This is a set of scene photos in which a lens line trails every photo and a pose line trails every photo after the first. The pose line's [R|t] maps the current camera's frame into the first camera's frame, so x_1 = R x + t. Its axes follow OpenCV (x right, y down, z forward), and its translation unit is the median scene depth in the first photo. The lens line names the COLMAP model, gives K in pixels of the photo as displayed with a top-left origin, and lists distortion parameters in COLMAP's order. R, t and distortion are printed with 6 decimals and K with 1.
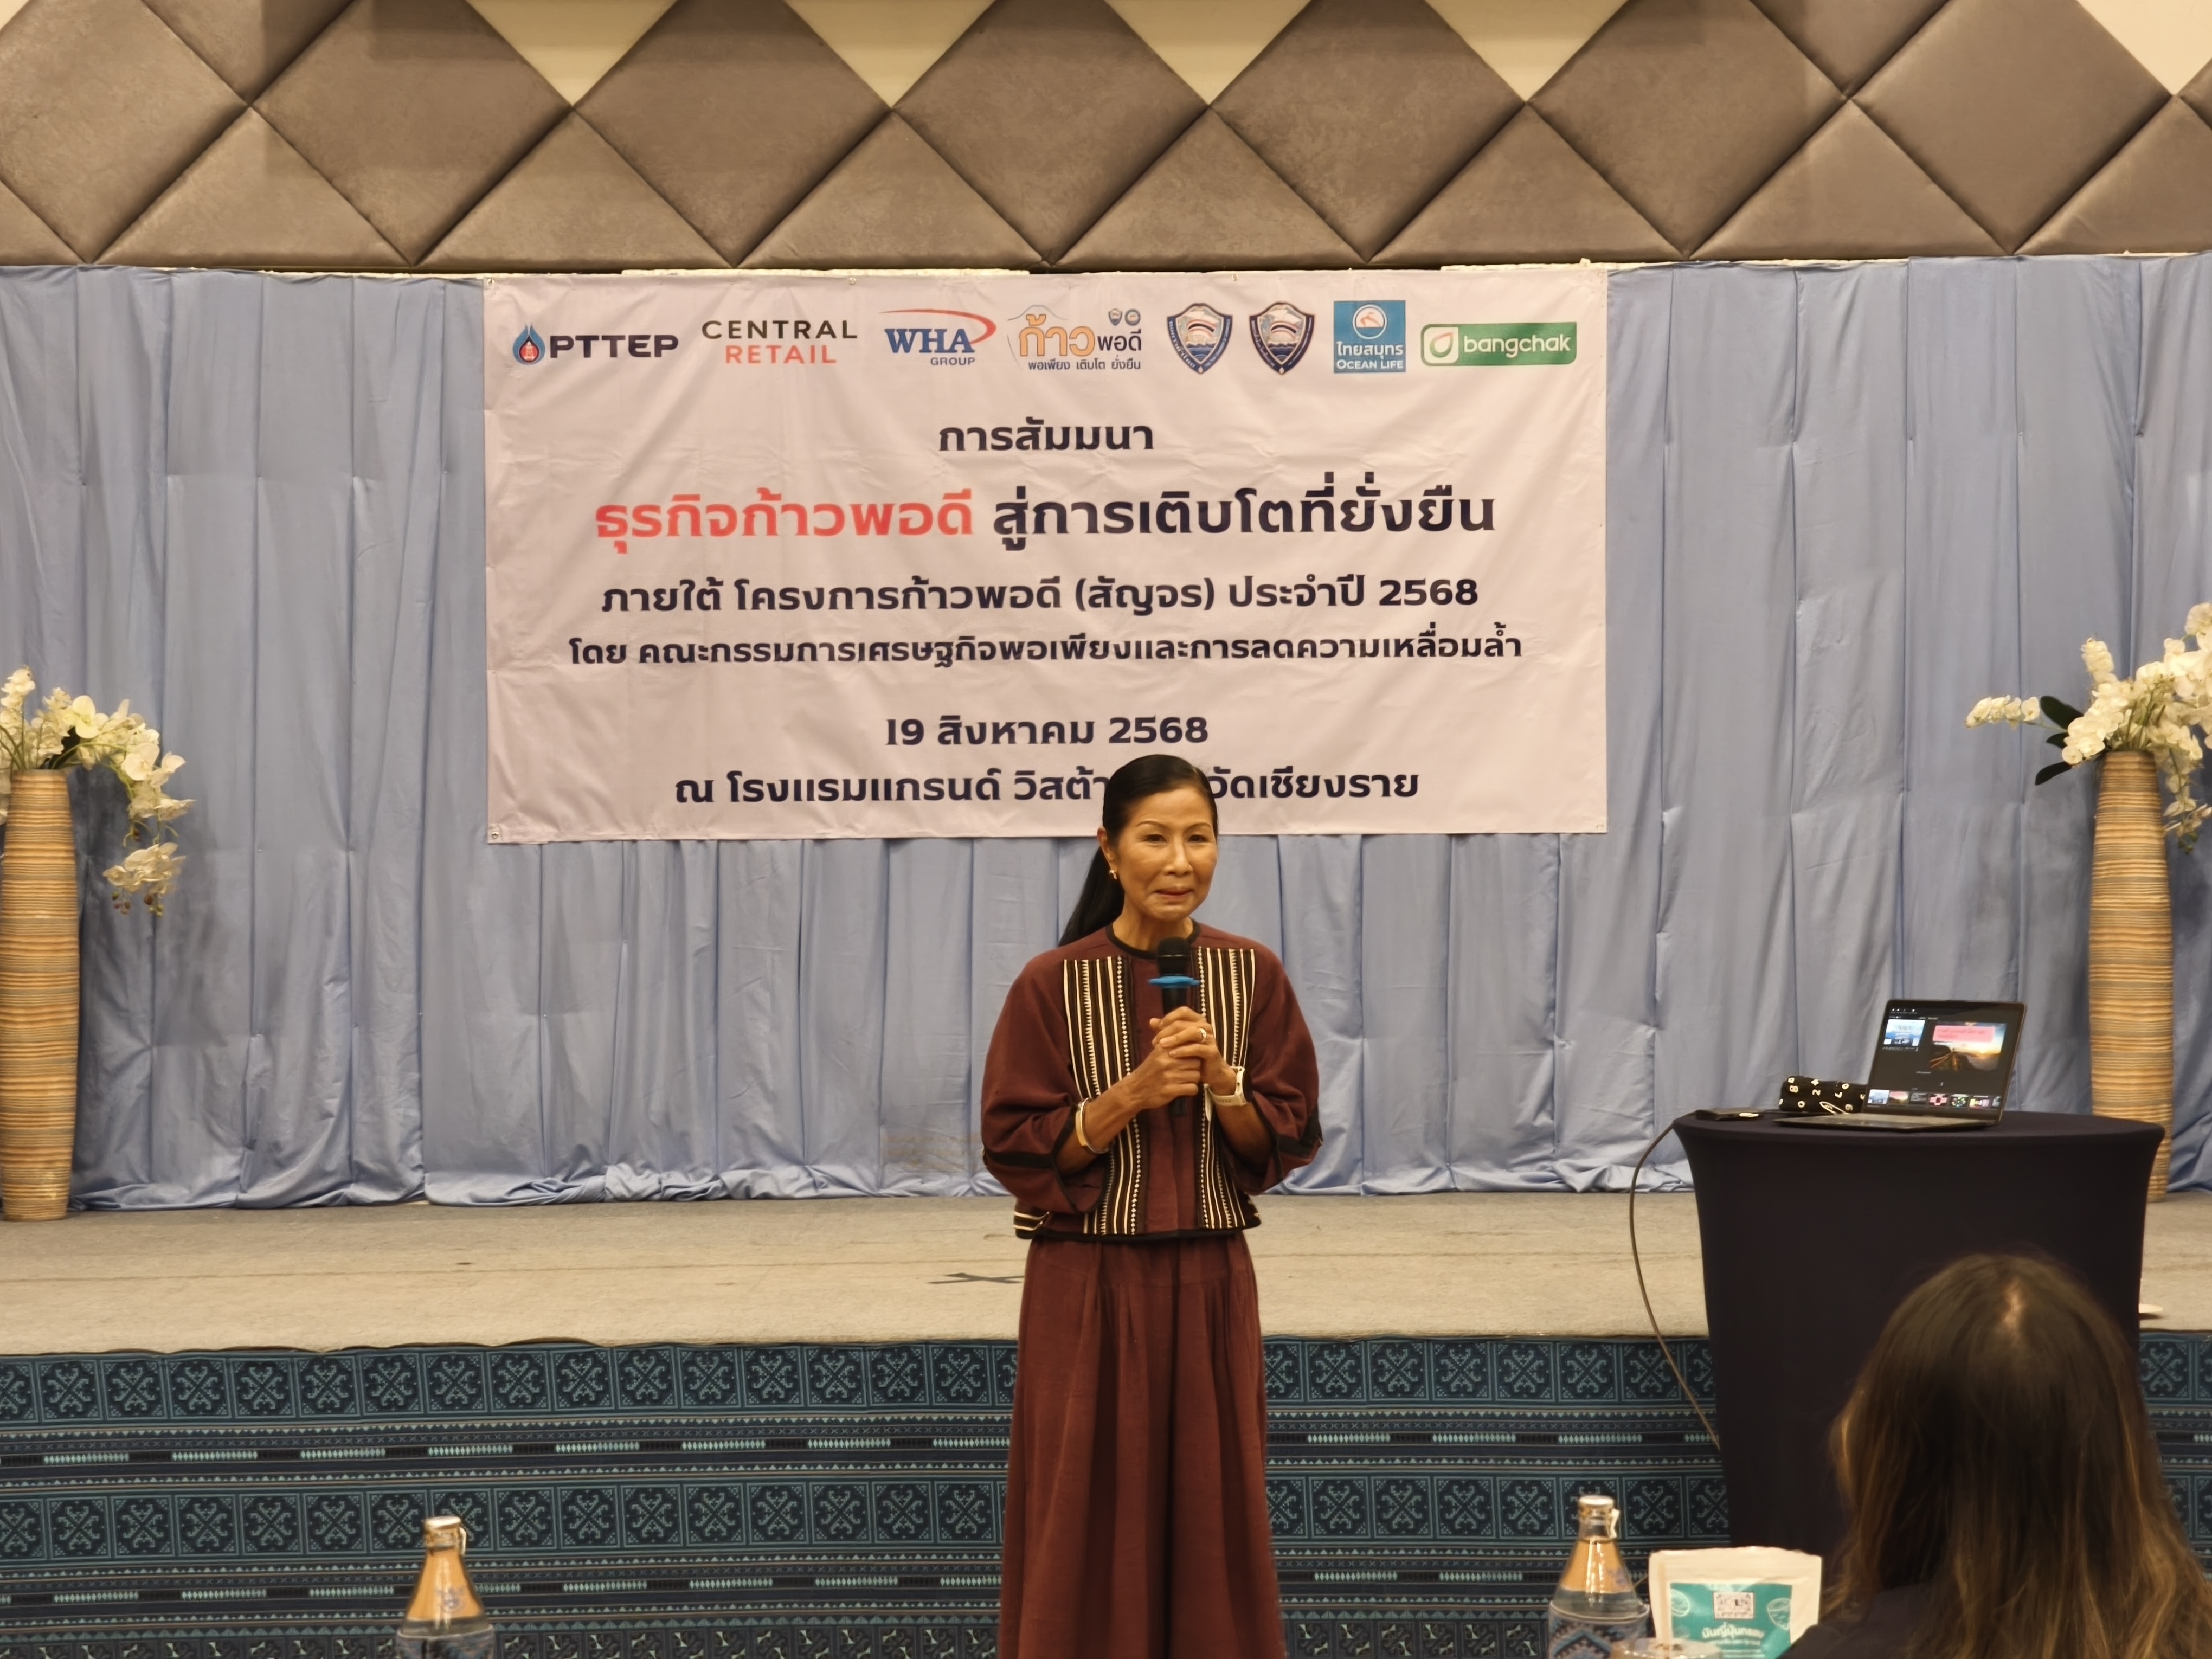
lens RADIAL K [[3656.4, 0, 1106.0], [0, 3656.4, 829.5], [0, 0, 1]] dist [0.191089, 0.004544]
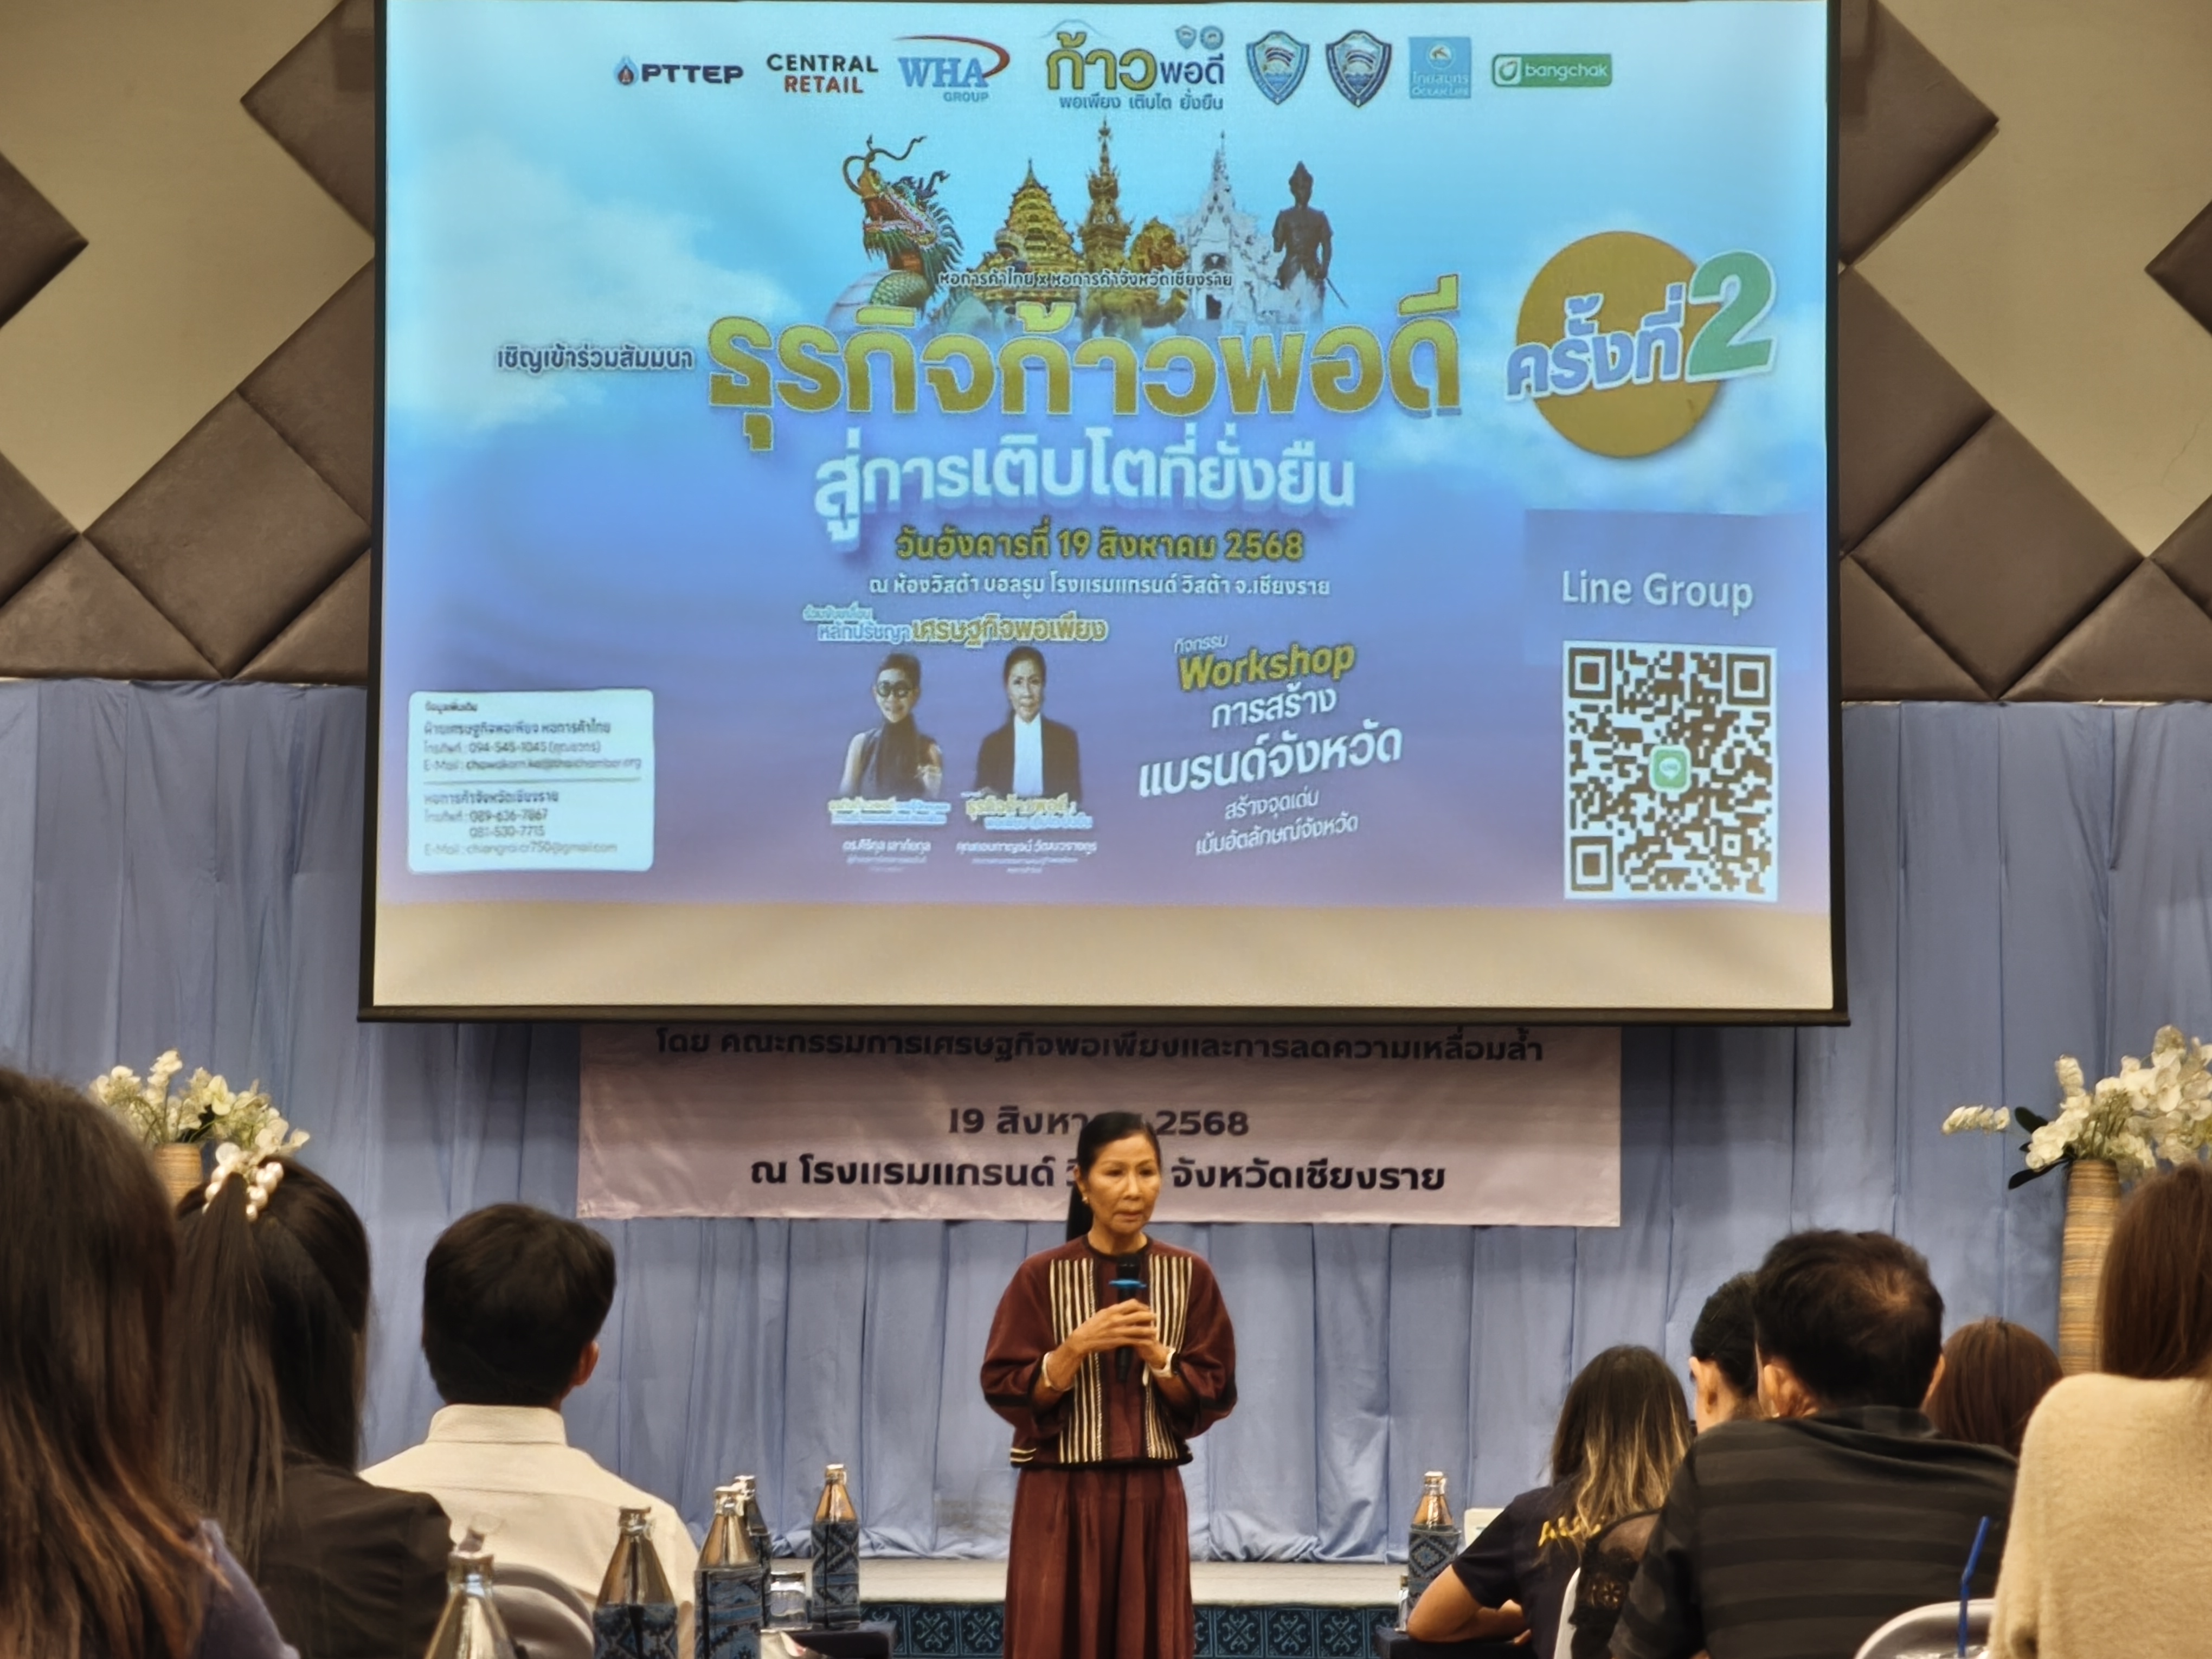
lens RADIAL K [[5177.6, 0, 1106.0], [0, 5177.6, 829.5], [0, 0, 1]] dist [0.116957, 0.092951]
pose [[0.999022, 0.015307, -0.041483, 0.047793], [-0.019151, 0.995395, -0.093926, 0.030329], [0.039854, 0.094629, 0.994715, -0.516819]]
